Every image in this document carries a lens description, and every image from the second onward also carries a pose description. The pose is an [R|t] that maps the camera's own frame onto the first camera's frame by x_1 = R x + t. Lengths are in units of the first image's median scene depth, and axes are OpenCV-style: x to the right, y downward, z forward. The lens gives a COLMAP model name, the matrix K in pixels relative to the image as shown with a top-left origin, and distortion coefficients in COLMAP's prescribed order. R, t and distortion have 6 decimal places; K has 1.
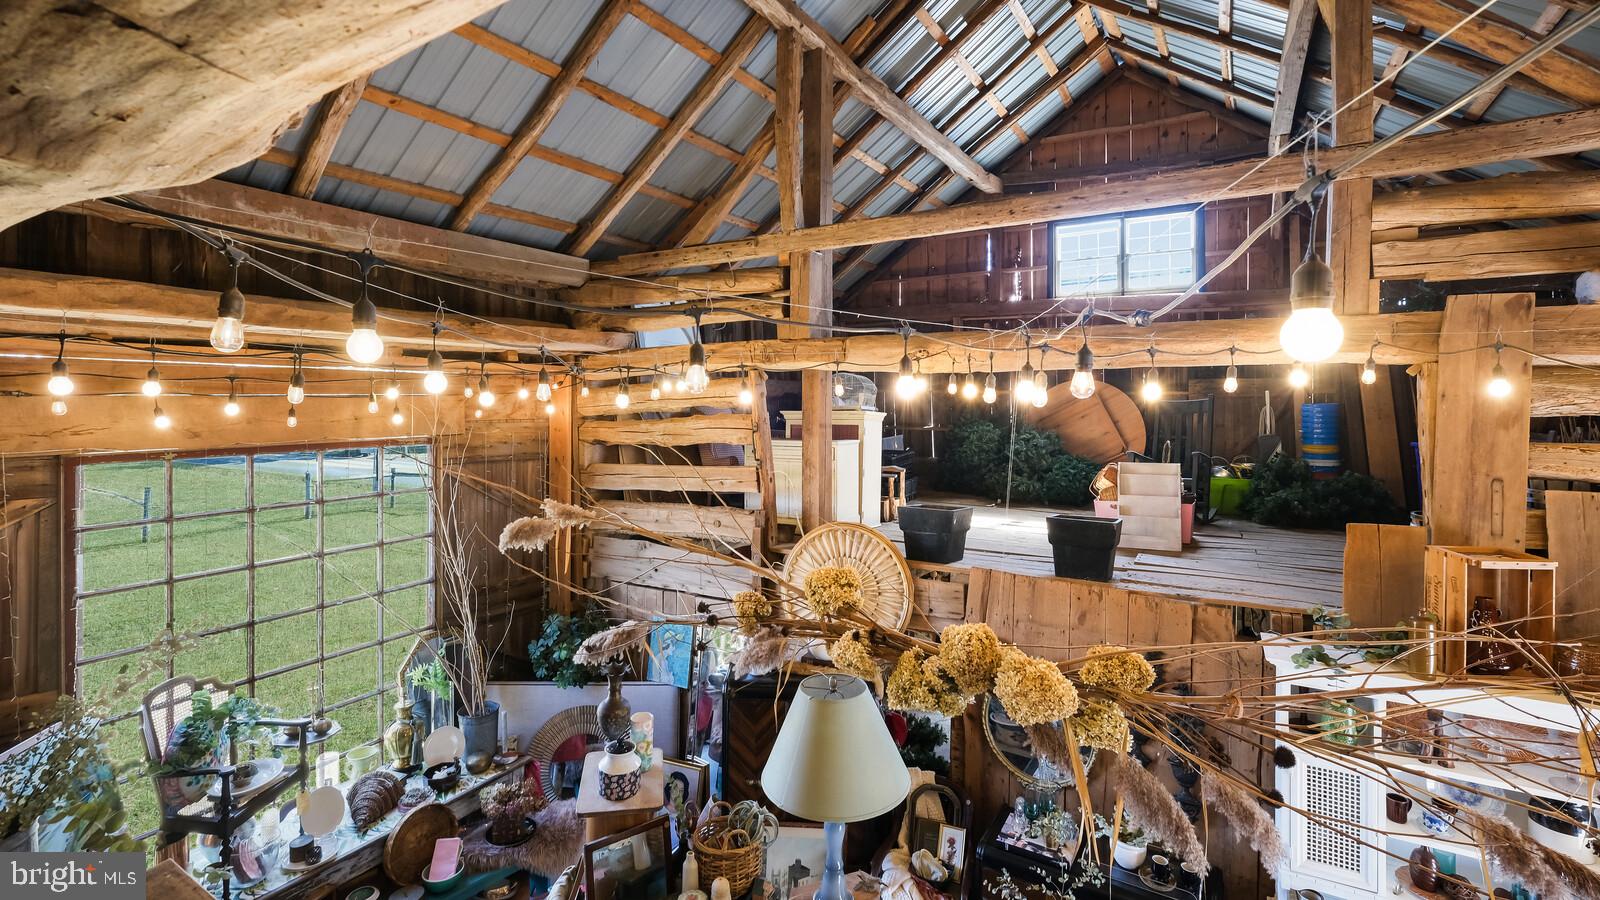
lens RADIAL K [[716.3, 0, 780.8], [0, 716.3, 399.2], [0, 0, 1]] dist [0.003753, 0.000423]
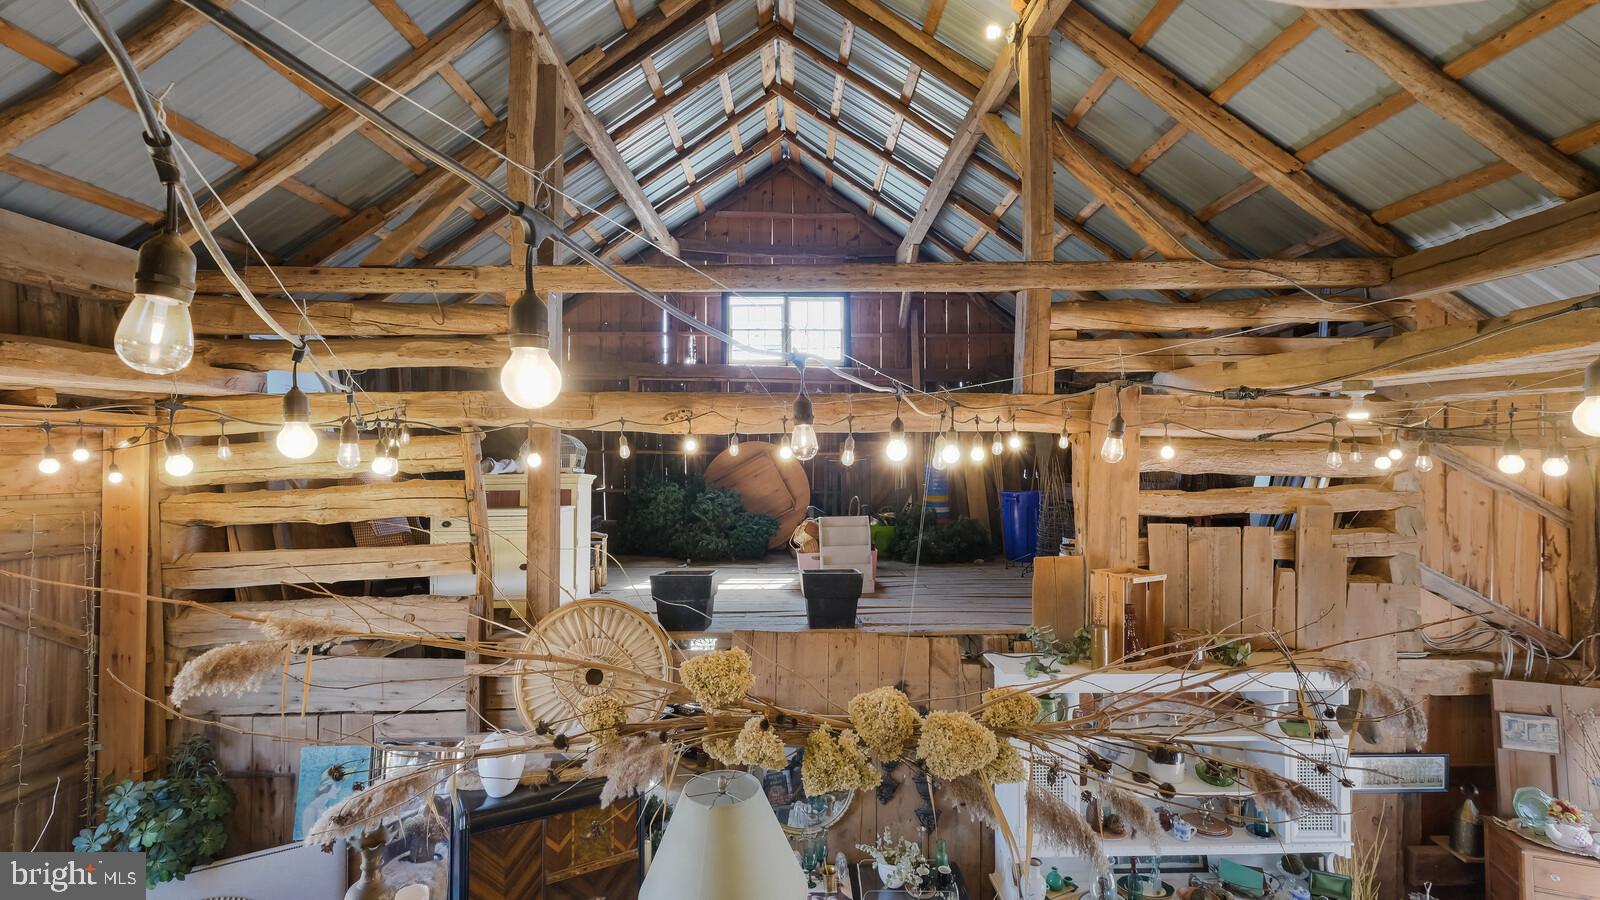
lens RADIAL K [[716.3, 0, 799.4], [0, 716.3, 447.1], [0, 0, 1]] dist [0.003753, 0.000423]
pose [[0.846232, 0.005877, 0.532782, -0.139872], [0.002977, 0.999871, -0.015758, -0.002366], [-0.532806, 0.014921, 0.846106, 0.084388]]
